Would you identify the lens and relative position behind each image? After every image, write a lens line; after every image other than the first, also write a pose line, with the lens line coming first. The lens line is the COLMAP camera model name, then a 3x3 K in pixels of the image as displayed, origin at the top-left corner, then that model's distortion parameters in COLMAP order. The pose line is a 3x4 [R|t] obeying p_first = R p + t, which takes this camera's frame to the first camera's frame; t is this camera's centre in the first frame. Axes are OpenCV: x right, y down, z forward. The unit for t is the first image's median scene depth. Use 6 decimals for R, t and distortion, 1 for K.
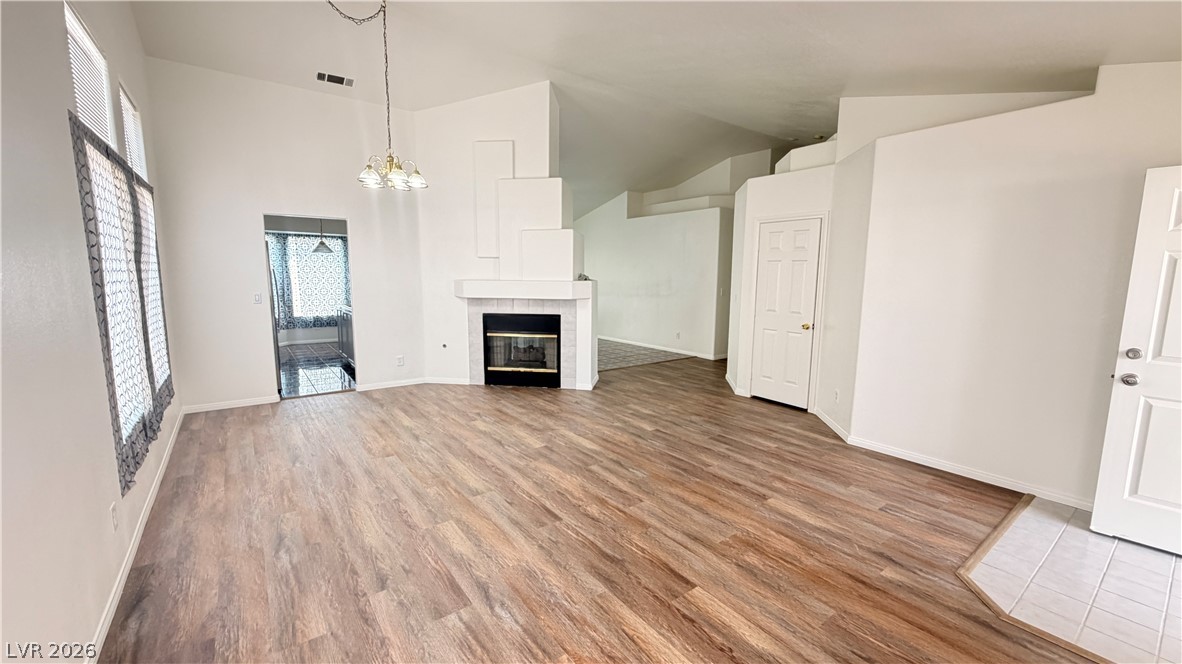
lens RADIAL K [[471.2, 0, 589.0], [0, 471.2, 335.6], [0, 0, 1]] dist [0.000165, -0.000083]
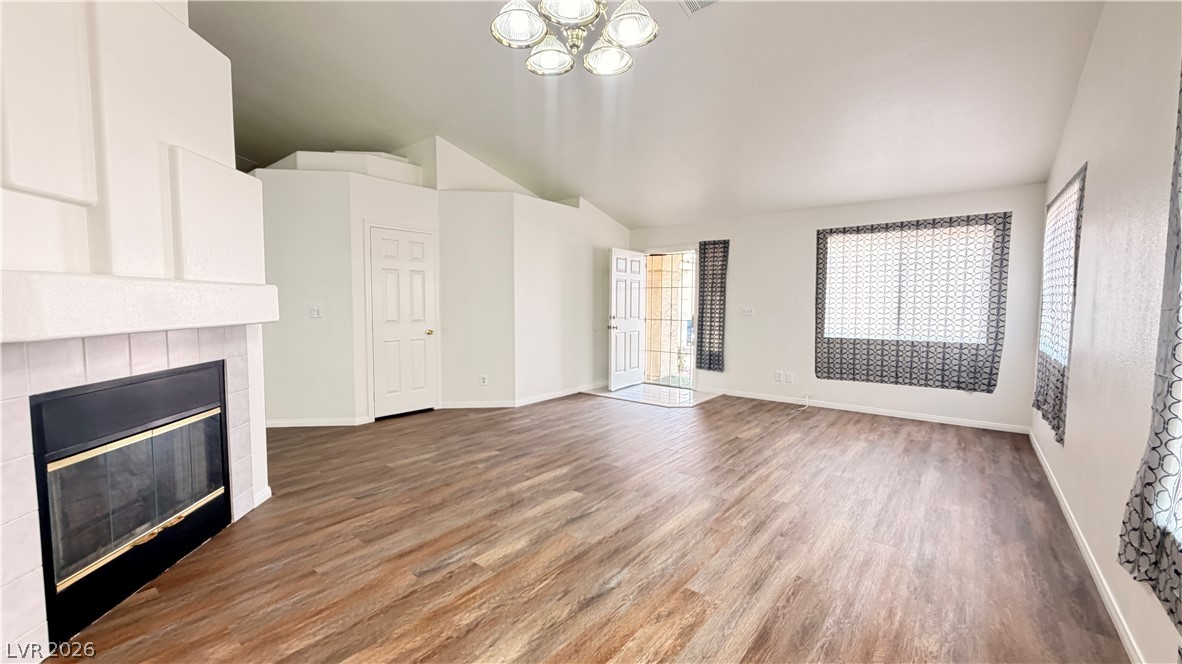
lens RADIAL K [[471.2, 0, 588.8], [0, 471.2, 335.2], [0, 0, 1]] dist [0.000165, -0.000083]
pose [[-0.249178, -0.079225, 0.965212, -0.726671], [0.122357, 0.986087, 0.112525, -0.095330], [-0.960697, 0.146139, -0.236017, 0.967967]]
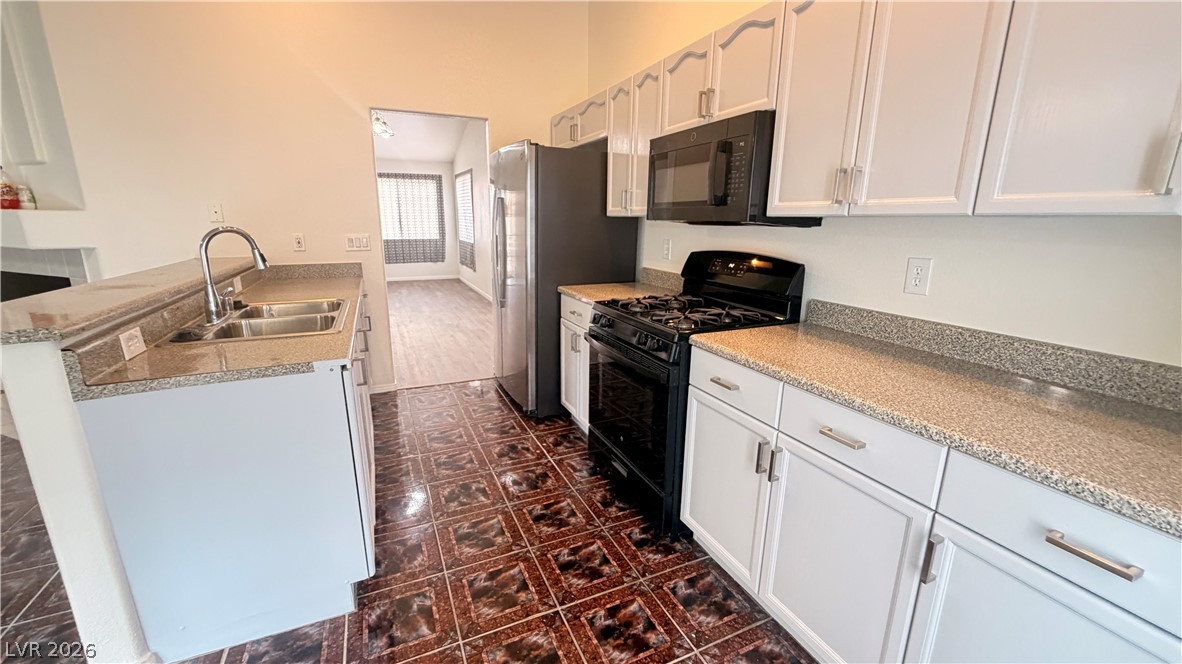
lens RADIAL K [[471.2, 0, 587.4], [0, 471.2, 331.6], [0, 0, 1]] dist [0.000165, -0.000083]
pose [[-0.975992, -0.070037, 0.206237, -1.094781], [0.009655, 0.932046, 0.362212, -0.235988], [-0.217591, 0.355508, -0.908993, 1.872378]]
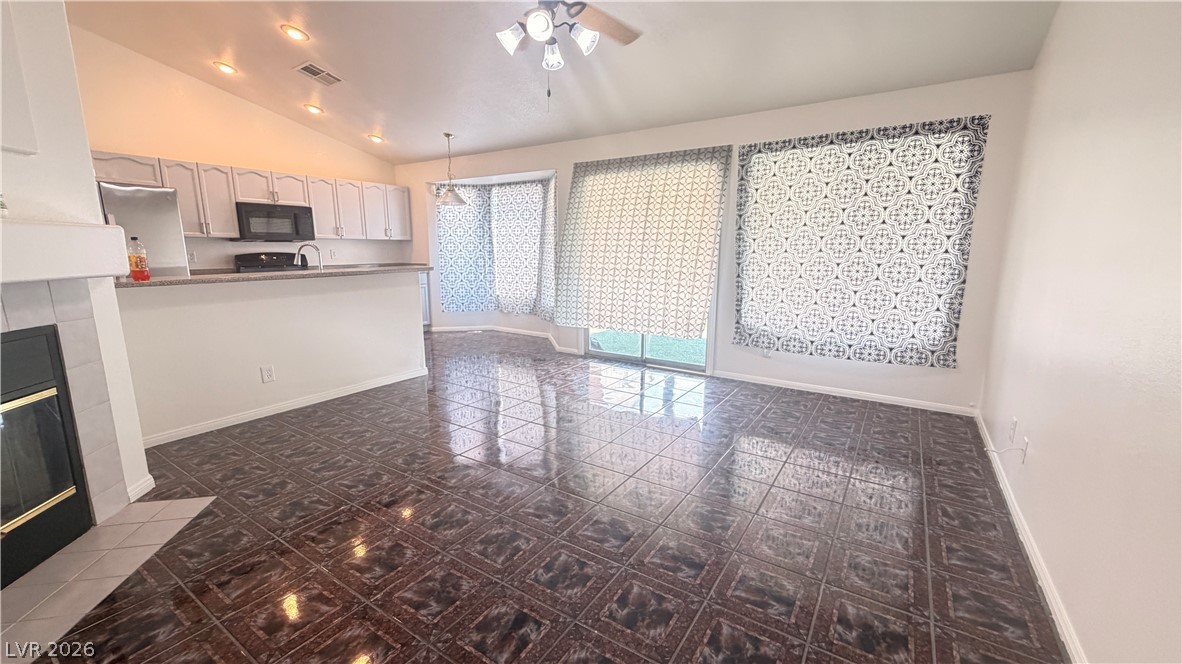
lens RADIAL K [[471.2, 0, 589.0], [0, 471.2, 332.7], [0, 0, 1]] dist [0.000165, -0.000083]
pose [[0.333362, 0.160310, -0.929070, 0.287970], [-0.122138, 0.984477, 0.126045, -0.184065], [0.934854, 0.071456, 0.347768, 1.722270]]
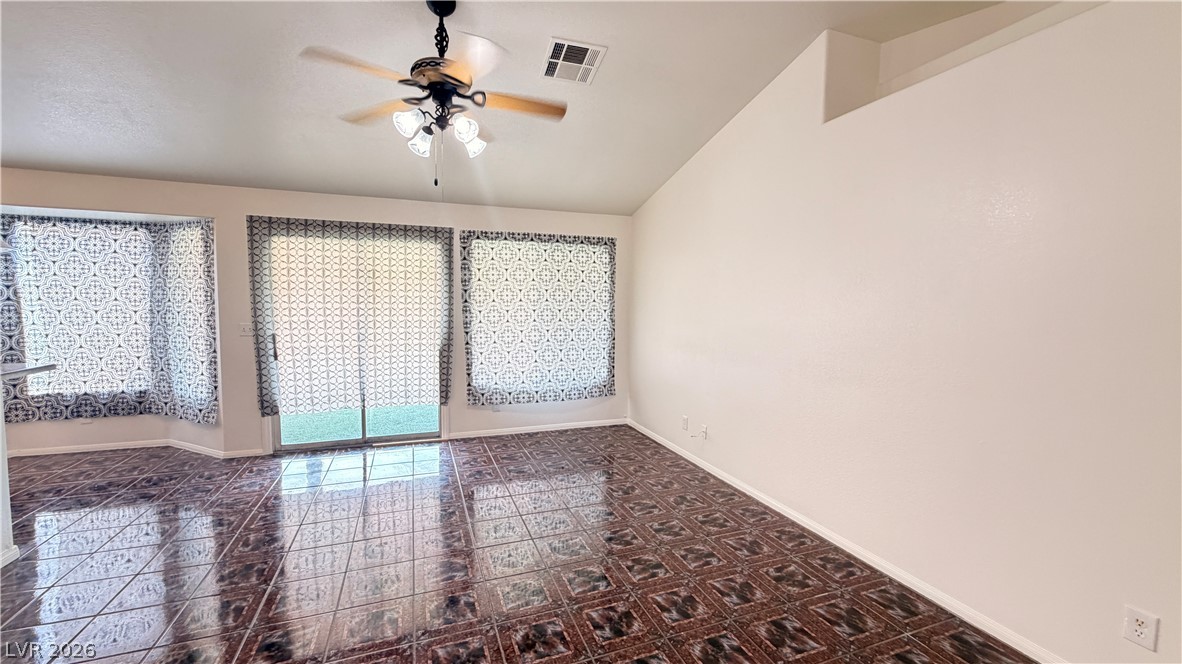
lens RADIAL K [[471.2, 0, 588.1], [0, 471.2, 330.7], [0, 0, 1]] dist [0.000165, -0.000083]
pose [[0.958918, 0.019029, -0.283044, 0.049660], [-0.038462, 0.997256, -0.063262, -0.185536], [0.281063, 0.071549, 0.957018, 1.391434]]
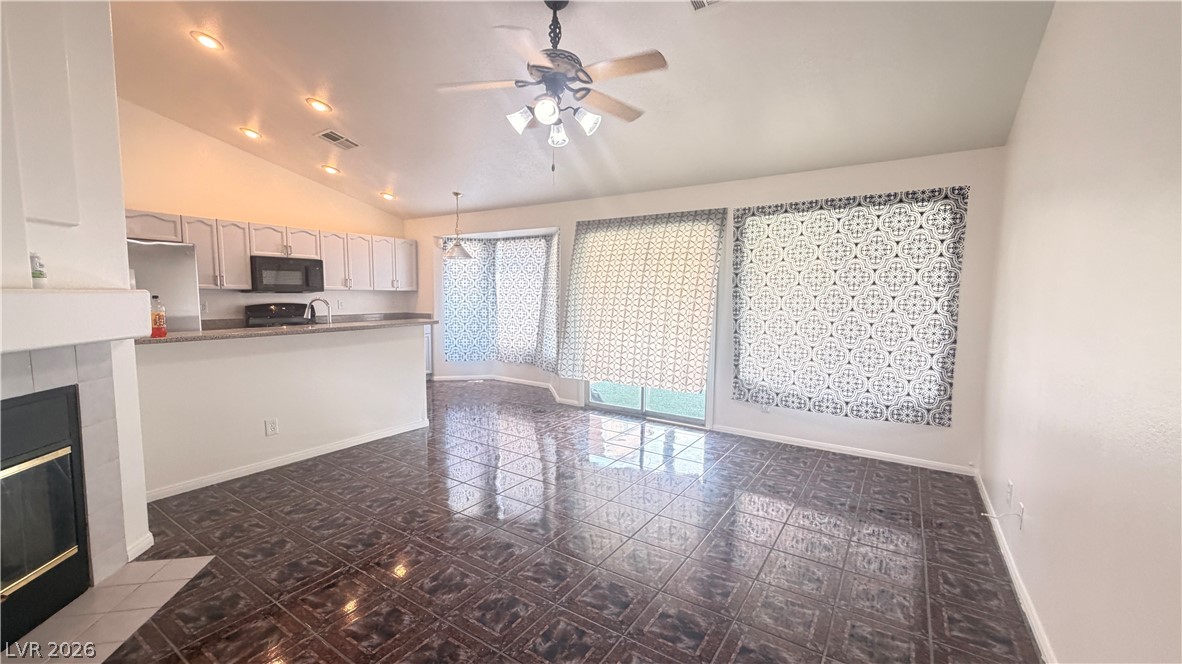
lens RADIAL K [[471.2, 0, 589.1], [0, 471.2, 333.0], [0, 0, 1]] dist [0.000165, -0.000083]
pose [[0.331501, 0.075529, -0.940427, 0.302593], [-0.130212, 0.990914, 0.033684, -0.204500], [0.934426, 0.111288, 0.338323, 1.713846]]
